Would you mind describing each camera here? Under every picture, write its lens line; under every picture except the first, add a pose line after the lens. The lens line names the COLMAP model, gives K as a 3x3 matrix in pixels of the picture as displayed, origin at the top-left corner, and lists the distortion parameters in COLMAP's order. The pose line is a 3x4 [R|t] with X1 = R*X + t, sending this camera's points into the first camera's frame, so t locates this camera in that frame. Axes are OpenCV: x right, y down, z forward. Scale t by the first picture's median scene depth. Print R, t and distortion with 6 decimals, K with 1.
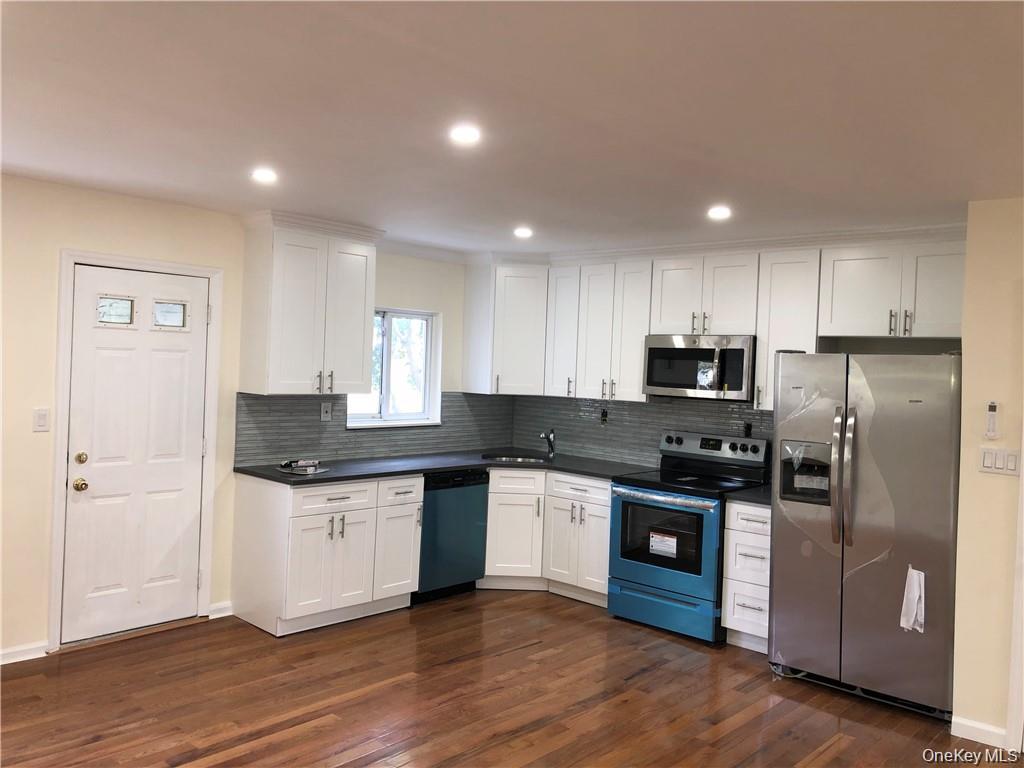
lens RADIAL K [[844.3, 0, 511.8], [0, 844.3, 377.6], [0, 0, 1]] dist [-0.004788, 0.009256]
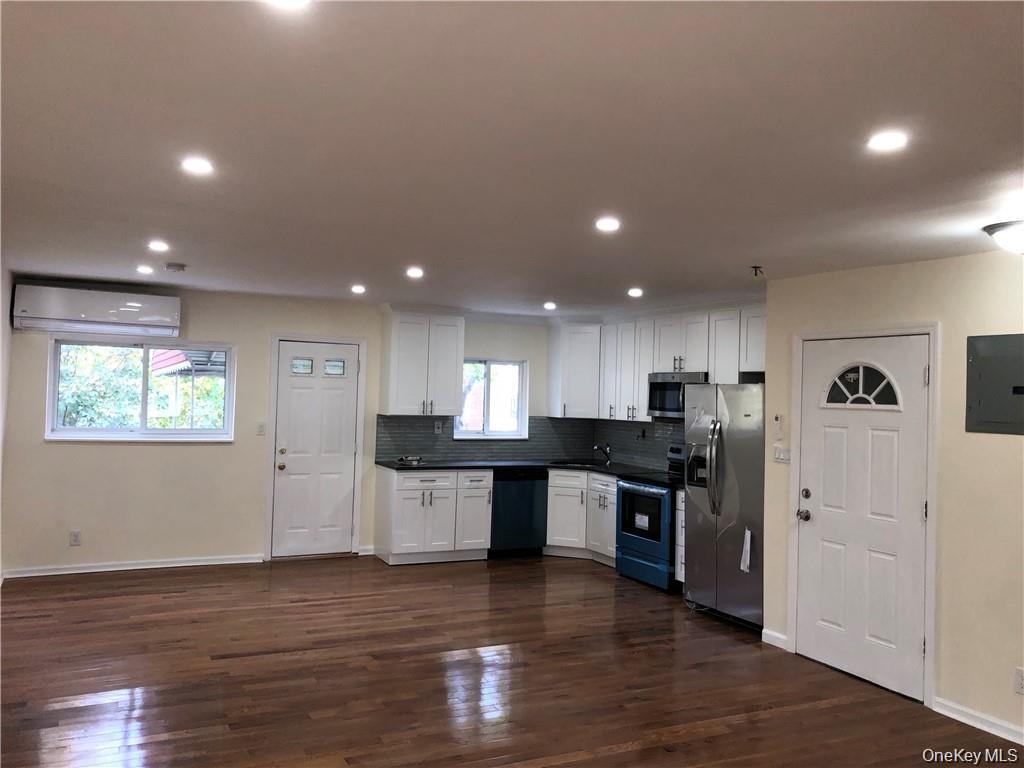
lens RADIAL K [[844.3, 0, 512.0], [0, 844.3, 385.1], [0, 0, 1]] dist [-0.004788, 0.009256]
pose [[0.936545, -0.014756, -0.350238, 0.468365], [0.001173, 0.999240, -0.038964, 0.024321], [0.350547, 0.036081, 0.935850, -0.403494]]
